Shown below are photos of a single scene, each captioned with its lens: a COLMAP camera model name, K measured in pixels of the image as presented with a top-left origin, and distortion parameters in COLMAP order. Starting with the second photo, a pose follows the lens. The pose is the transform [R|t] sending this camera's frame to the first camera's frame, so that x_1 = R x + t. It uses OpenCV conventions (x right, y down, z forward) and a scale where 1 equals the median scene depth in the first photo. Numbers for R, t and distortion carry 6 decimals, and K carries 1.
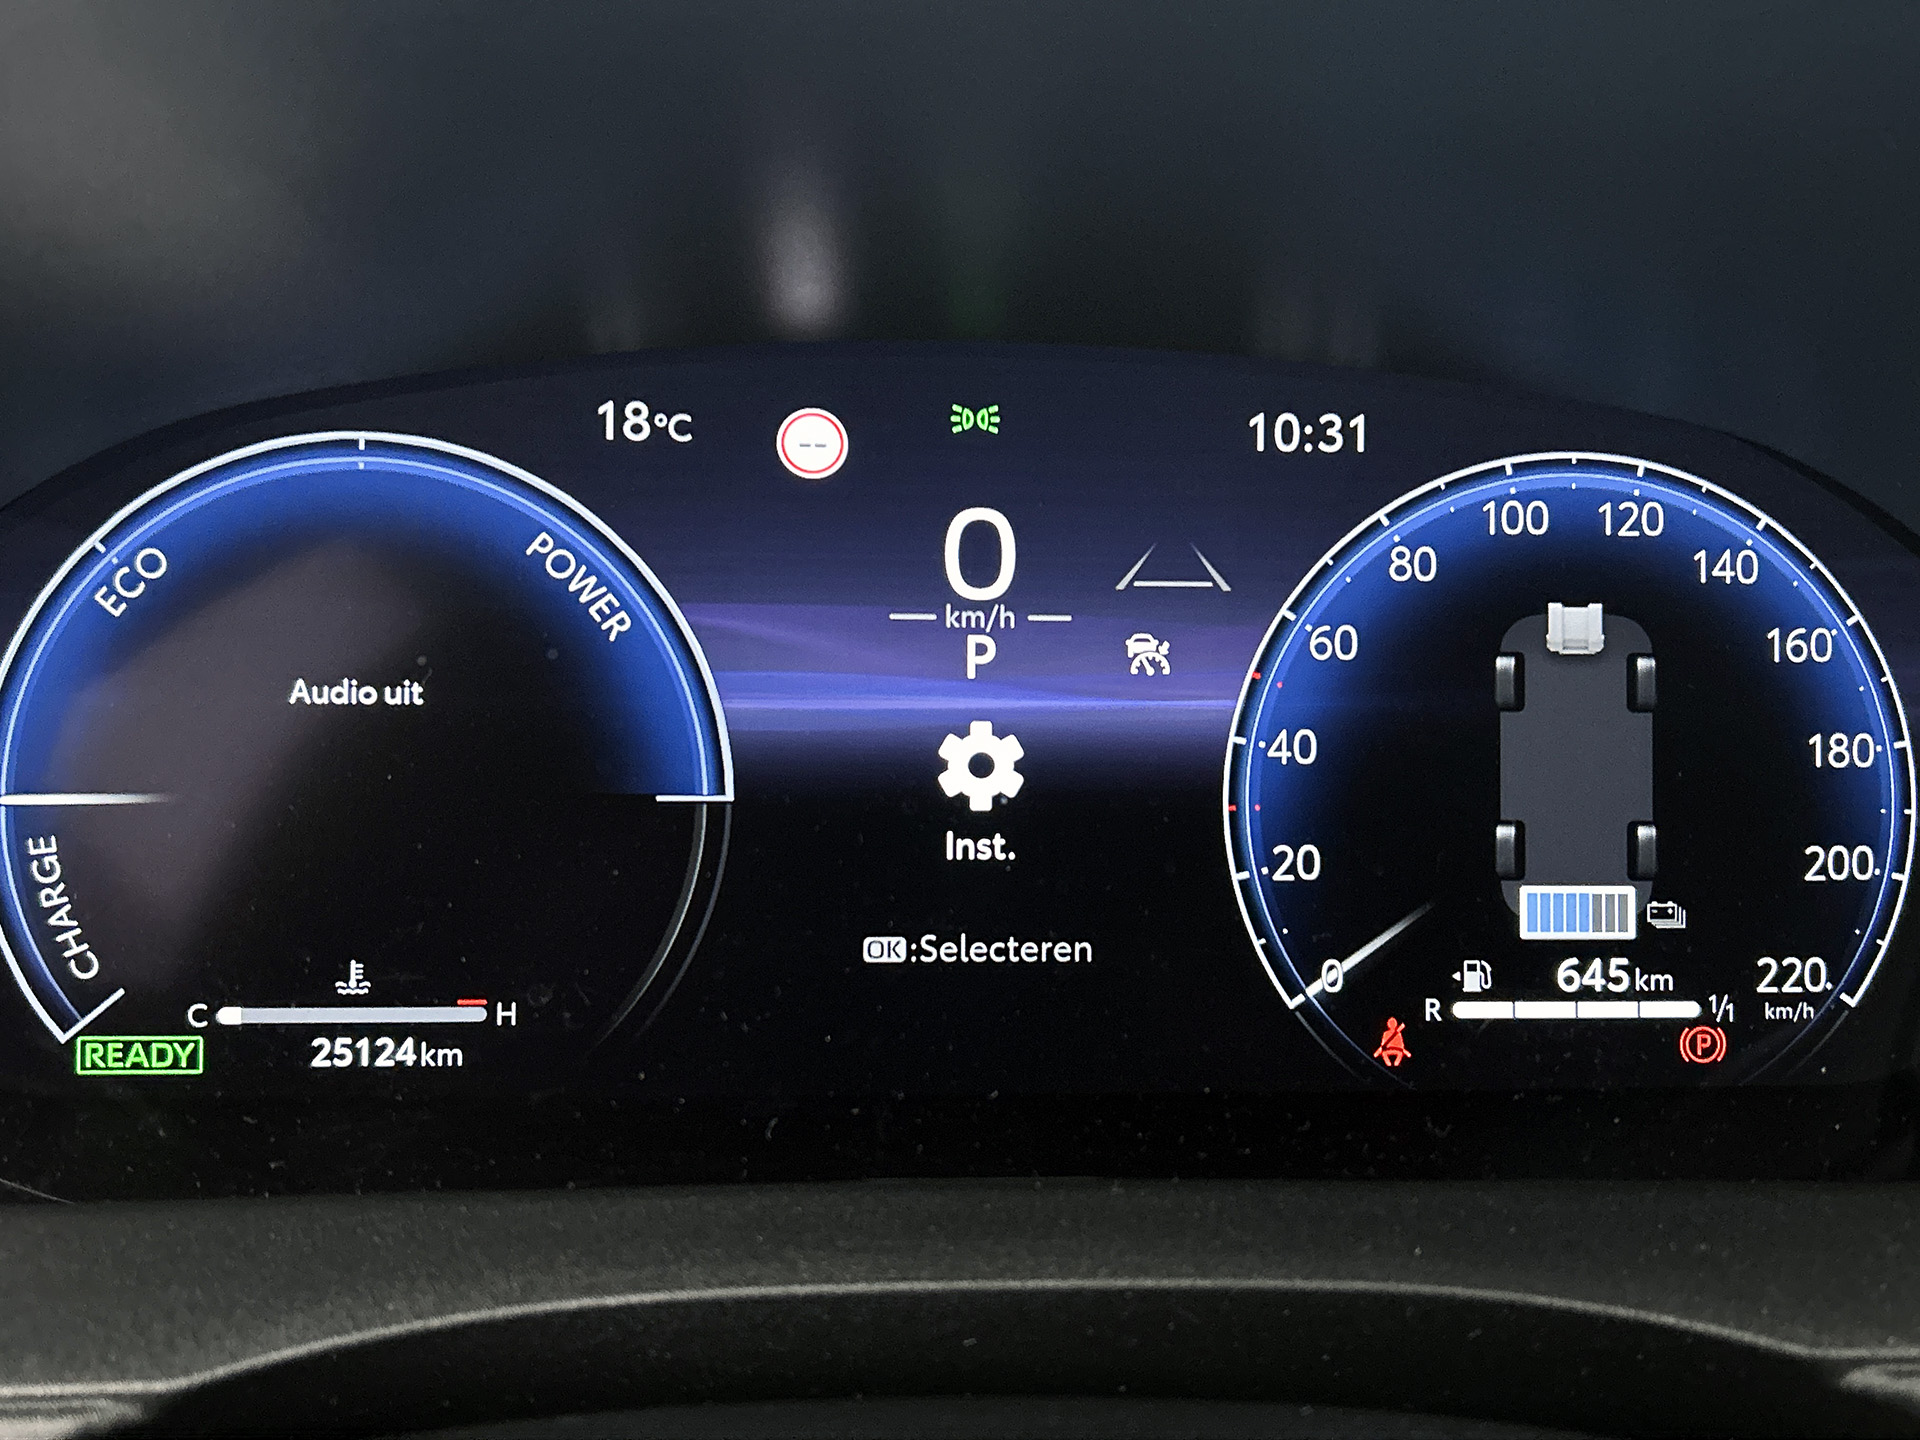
lens RADIAL K [[1867.5, 0, 960.0], [0, 1867.5, 720.0], [0, 0, 1]] dist [0.101172, -0.333650]
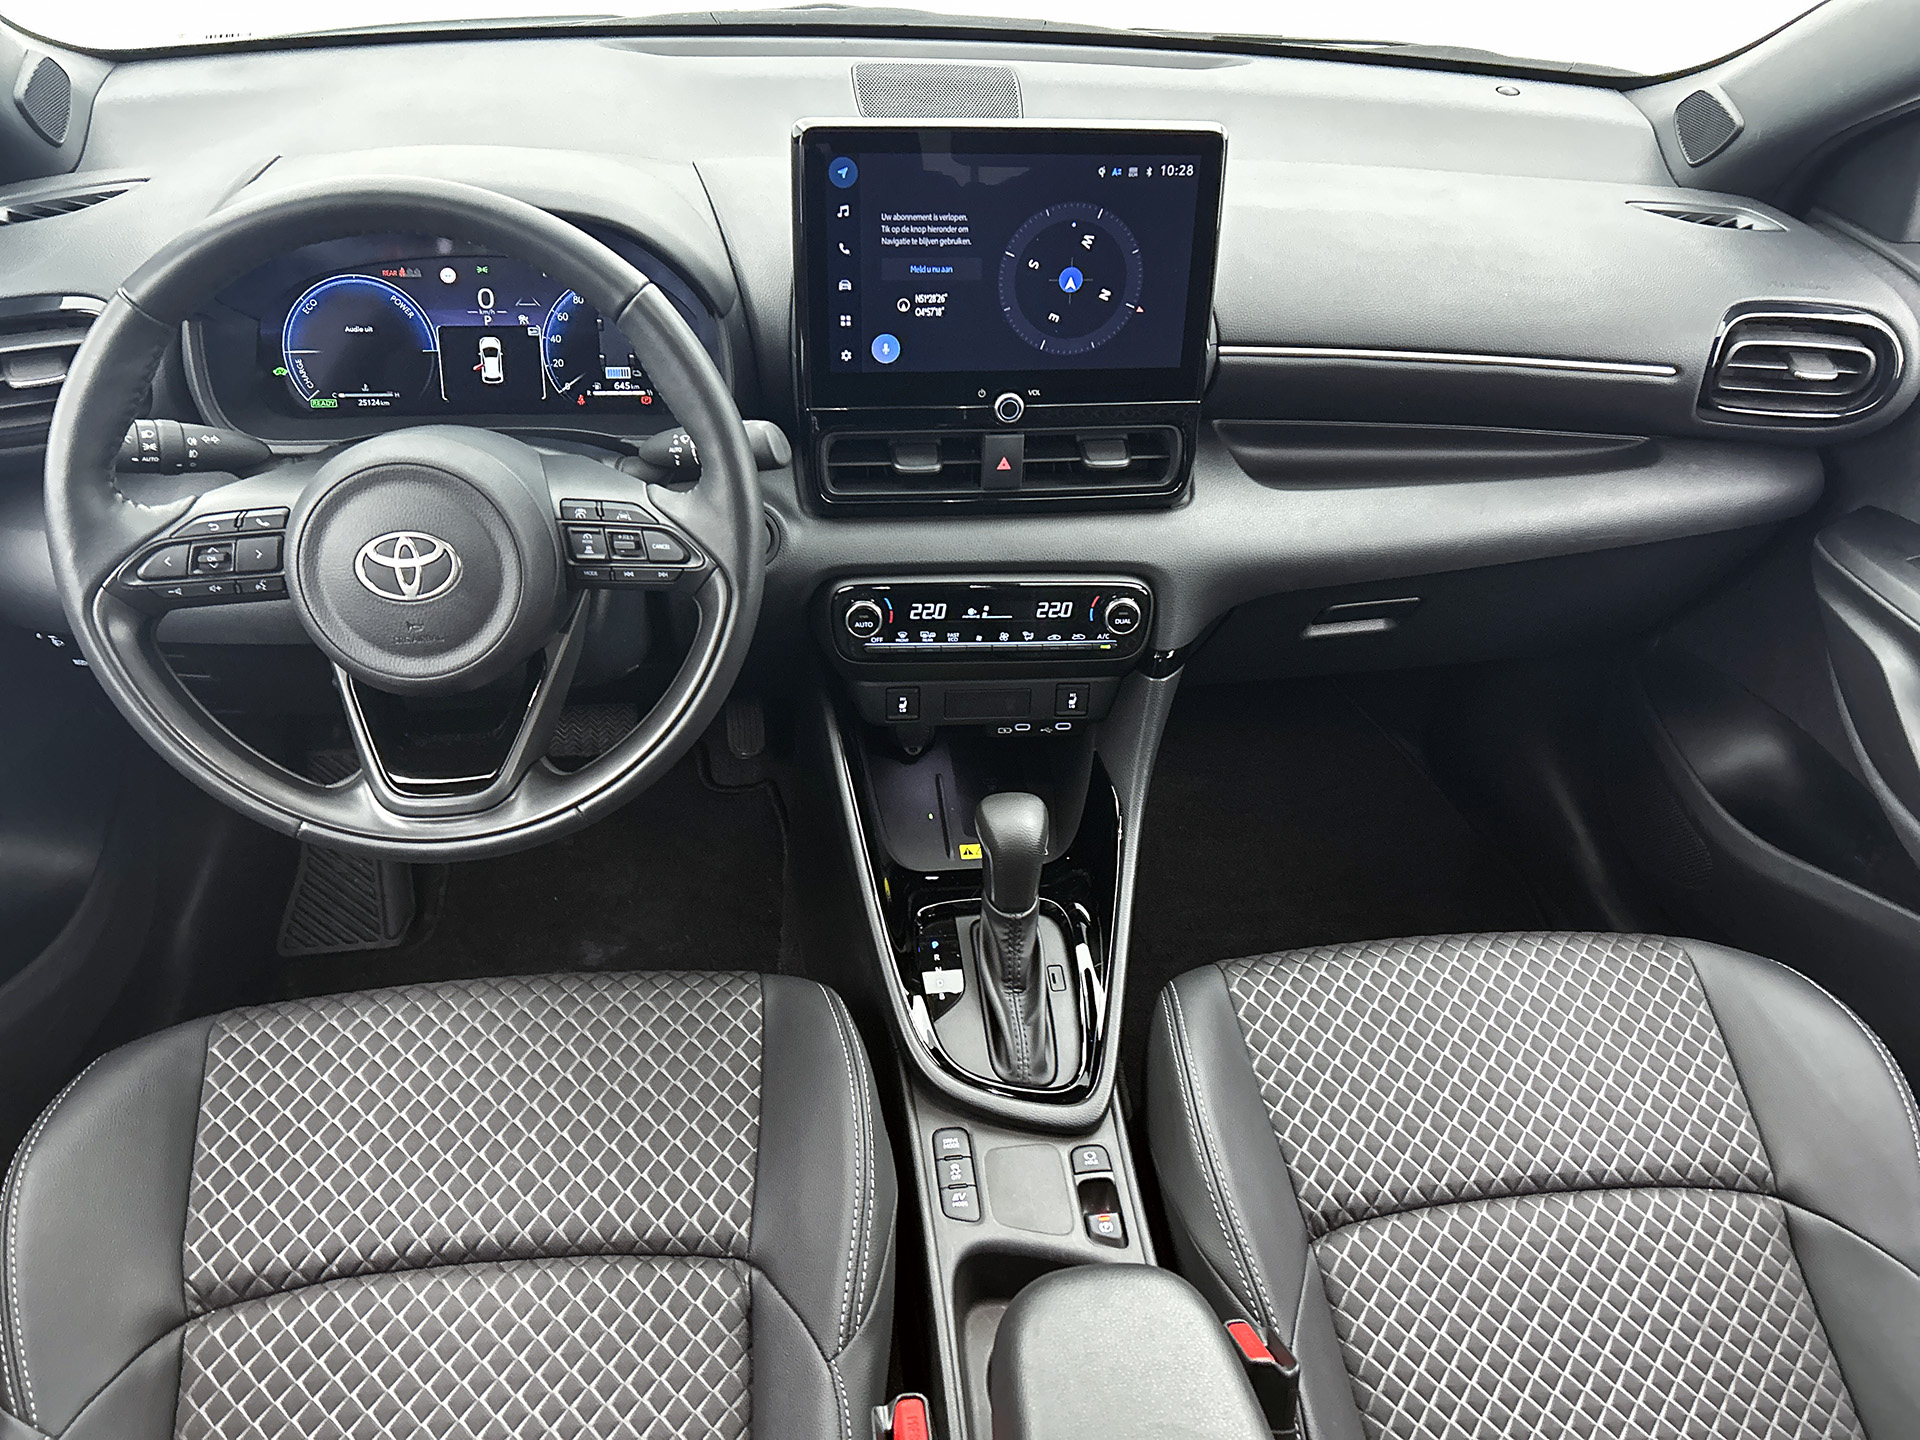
lens RADIAL K [[1444.4, 0, 965.8], [0, 1444.4, 732.8], [0, 0, 1]] dist [0.077641, -0.103761]
pose [[0.996705, -0.035750, 0.072803, 0.936096], [0.016103, 0.966972, 0.254372, 0.058029], [-0.079492, -0.252361, 0.964362, -3.052321]]
